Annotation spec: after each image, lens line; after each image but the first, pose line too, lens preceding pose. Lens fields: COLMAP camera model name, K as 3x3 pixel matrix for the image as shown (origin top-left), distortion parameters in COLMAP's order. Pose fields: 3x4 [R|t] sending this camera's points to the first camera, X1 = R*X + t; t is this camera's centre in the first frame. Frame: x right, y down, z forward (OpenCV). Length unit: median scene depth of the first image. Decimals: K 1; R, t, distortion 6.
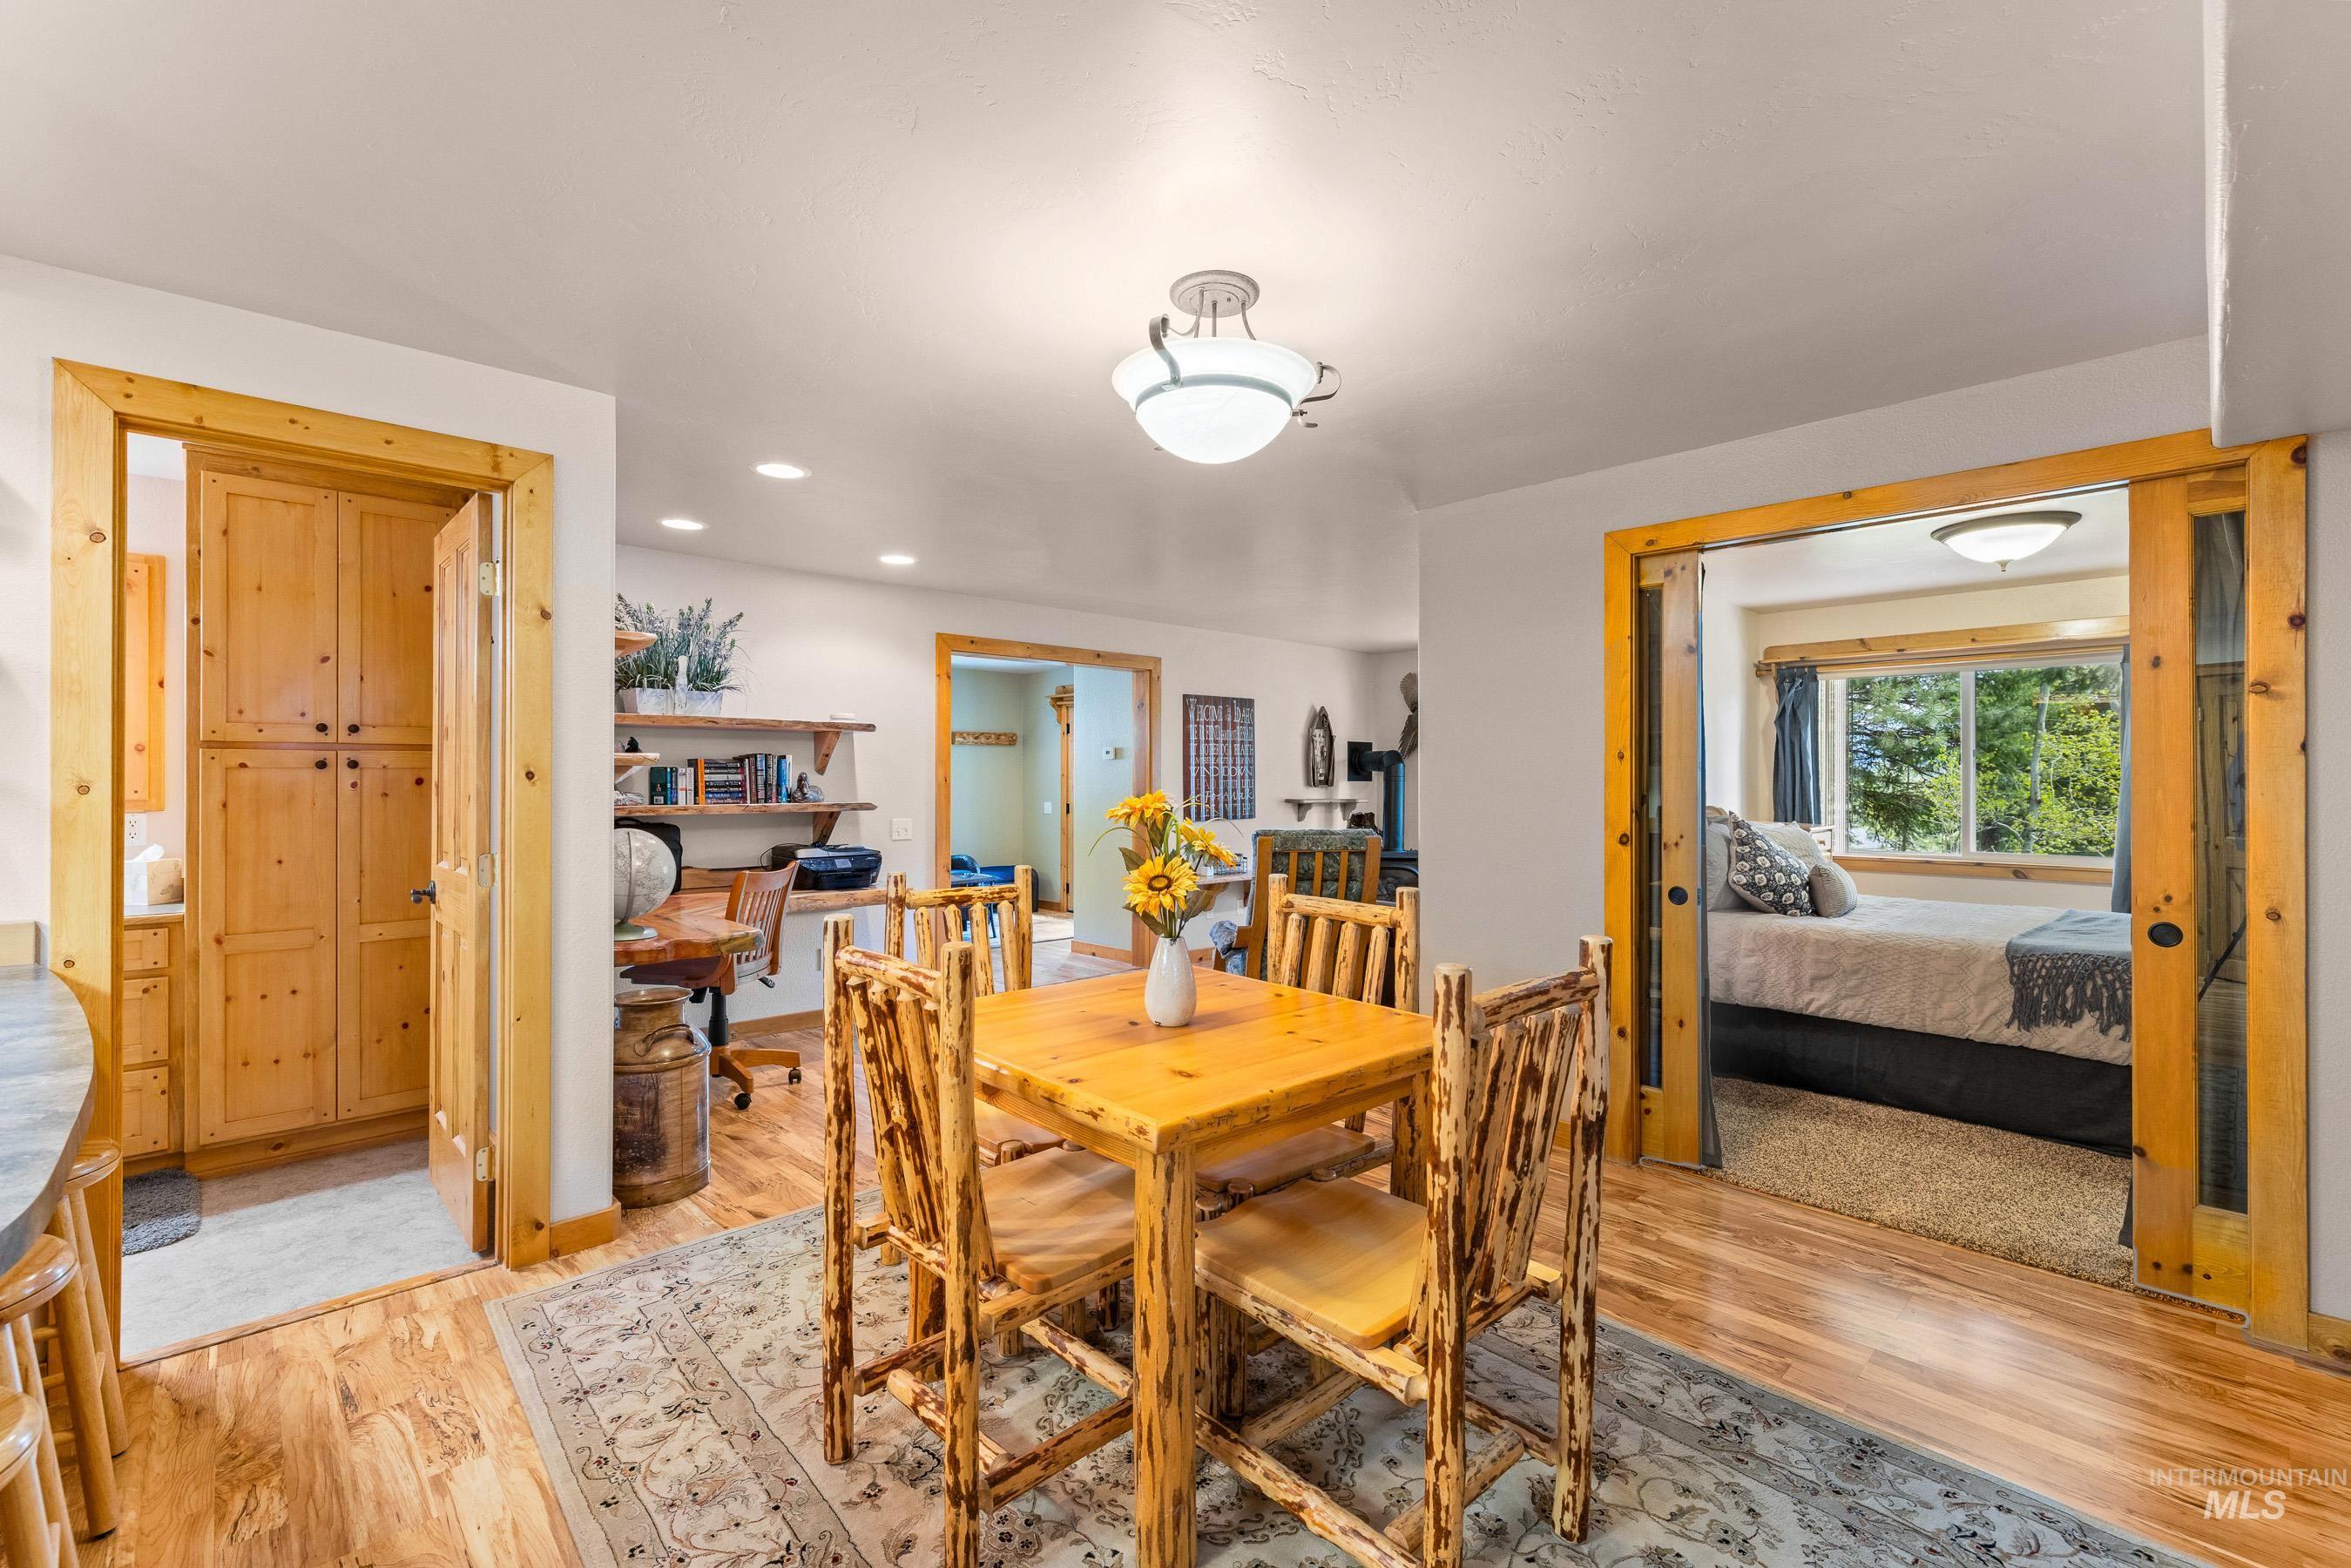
lens RADIAL K [[1005.2, 0, 1175.7], [0, 1005.2, 779.5], [0, 0, 1]] dist [-0.000569, 0.000464]
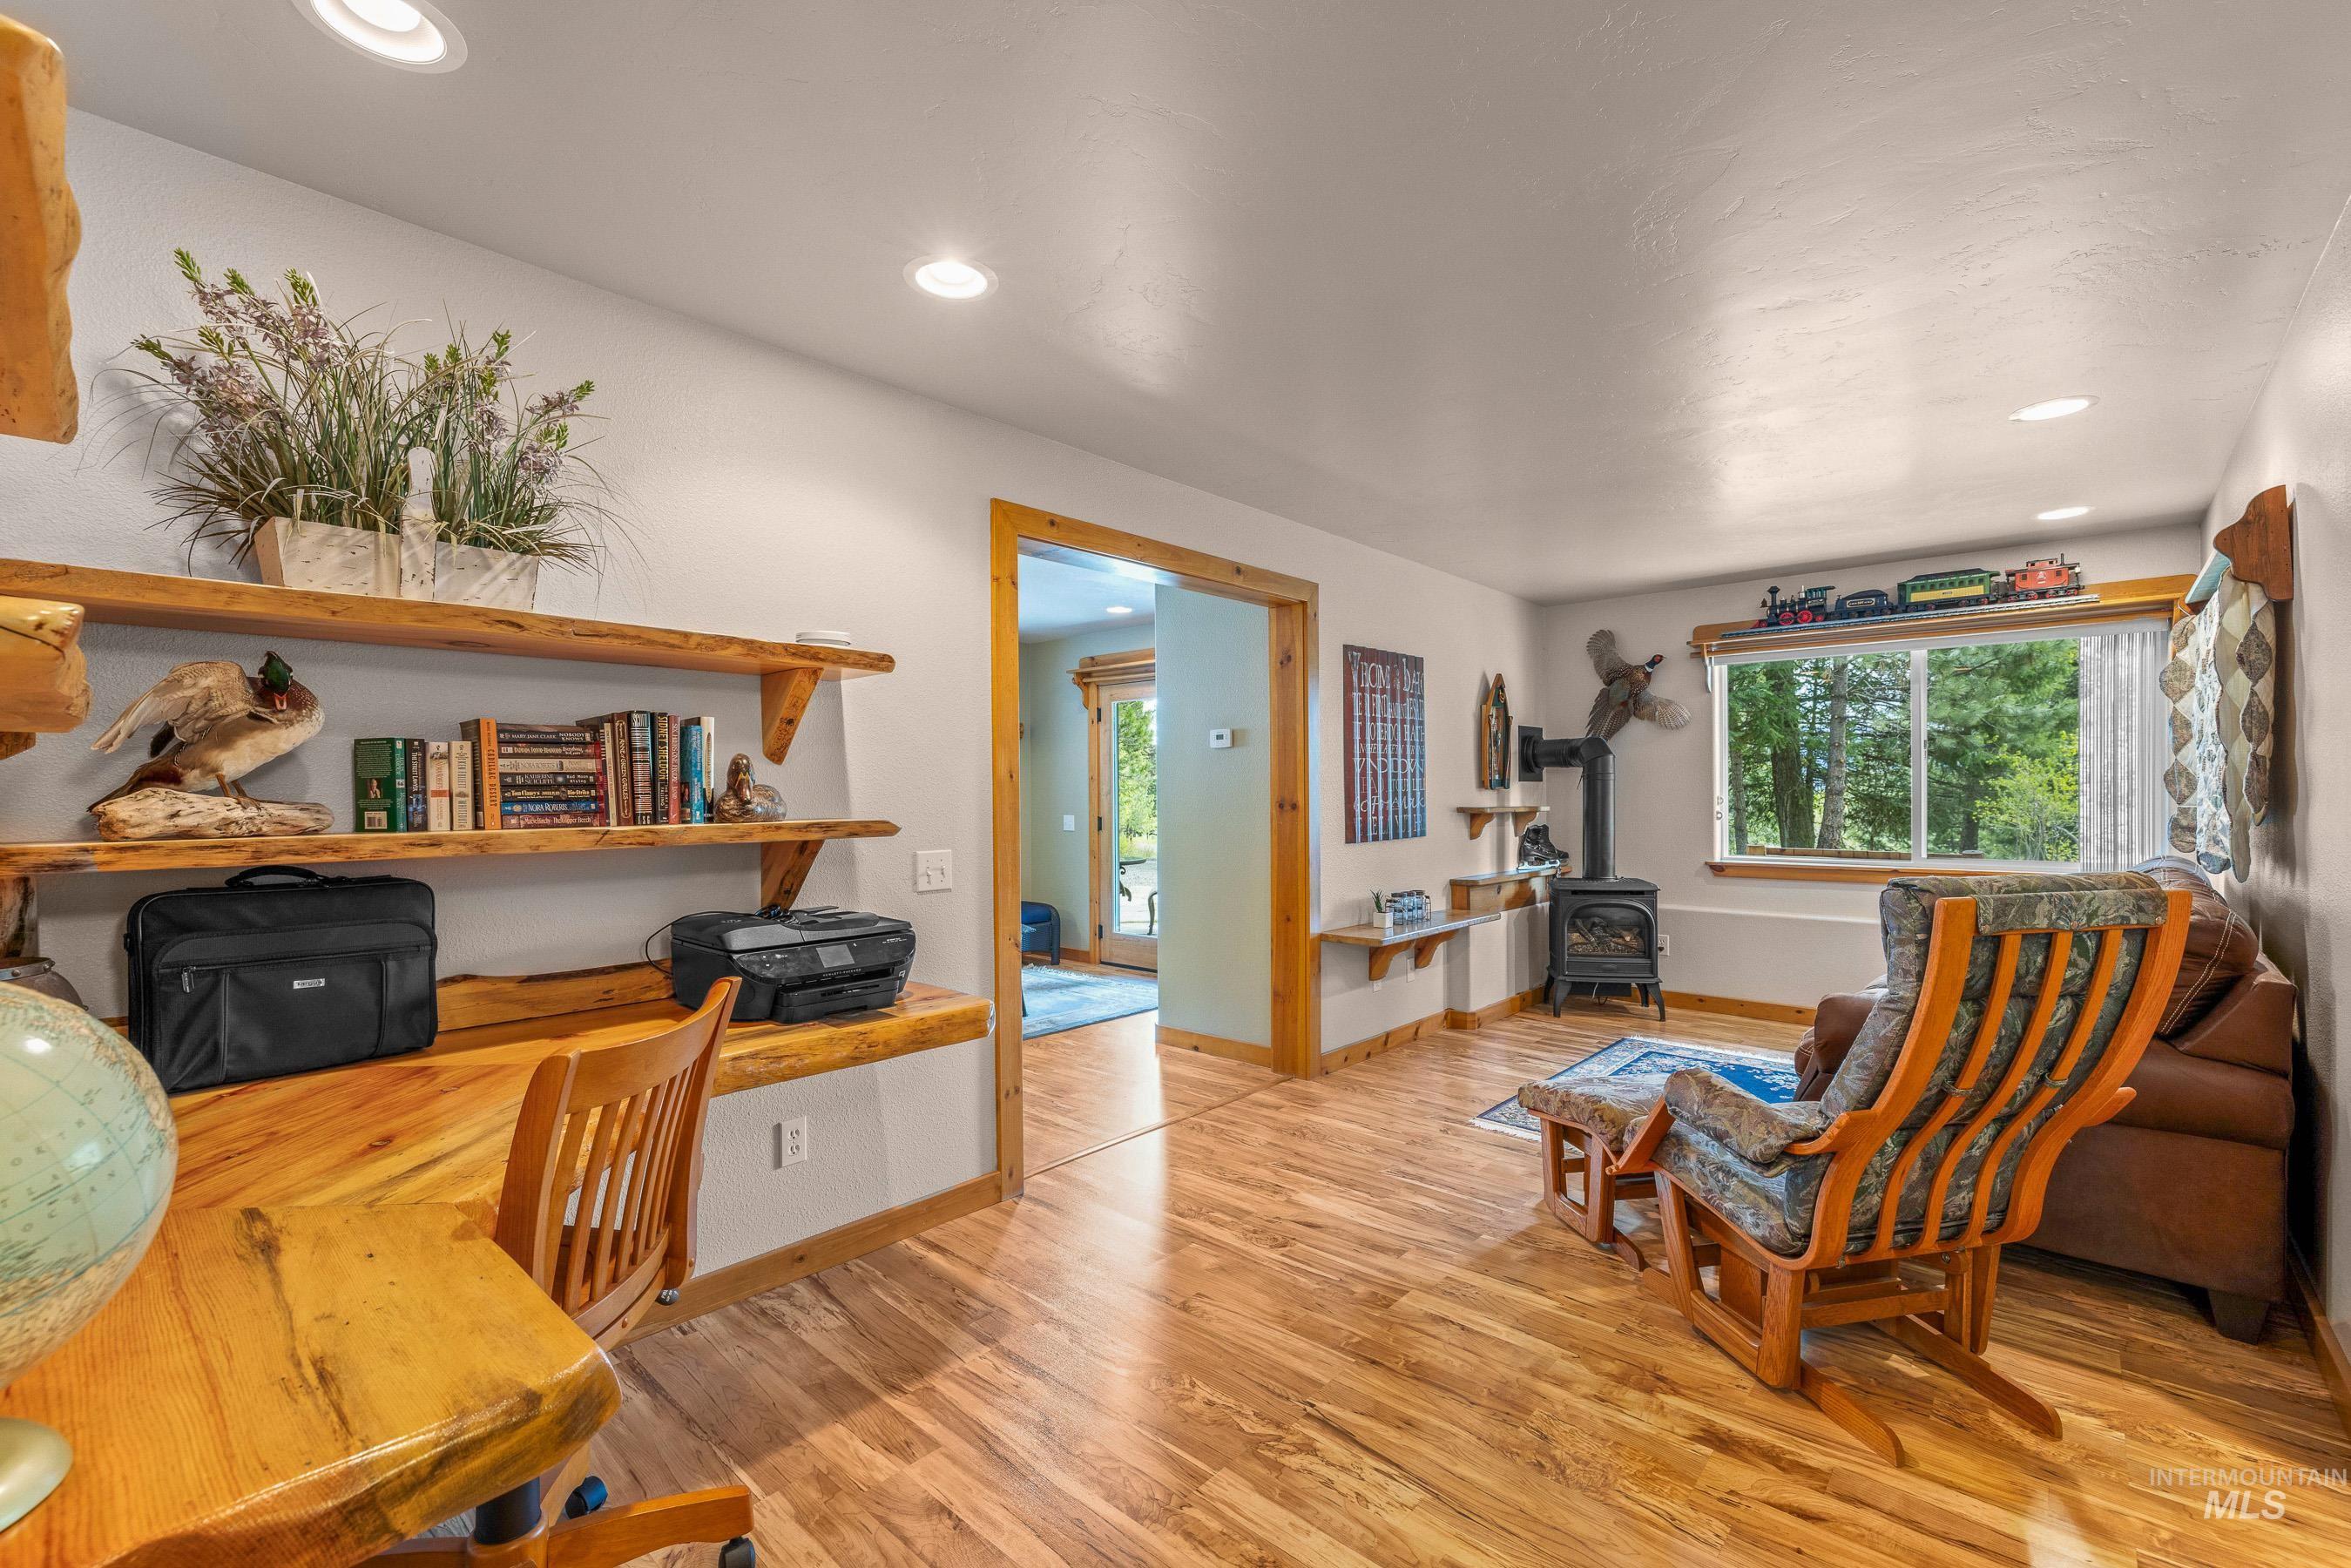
lens RADIAL K [[991.5, 0, 1174.1], [0, 991.5, 796.7], [0, 0, 1]] dist [0.000563, 0.000140]
pose [[0.997237, -0.008433, 0.073800, -0.213419], [0.008003, 0.999949, 0.006122, 0.010464], [-0.073848, -0.005514, 0.997254, 0.551741]]
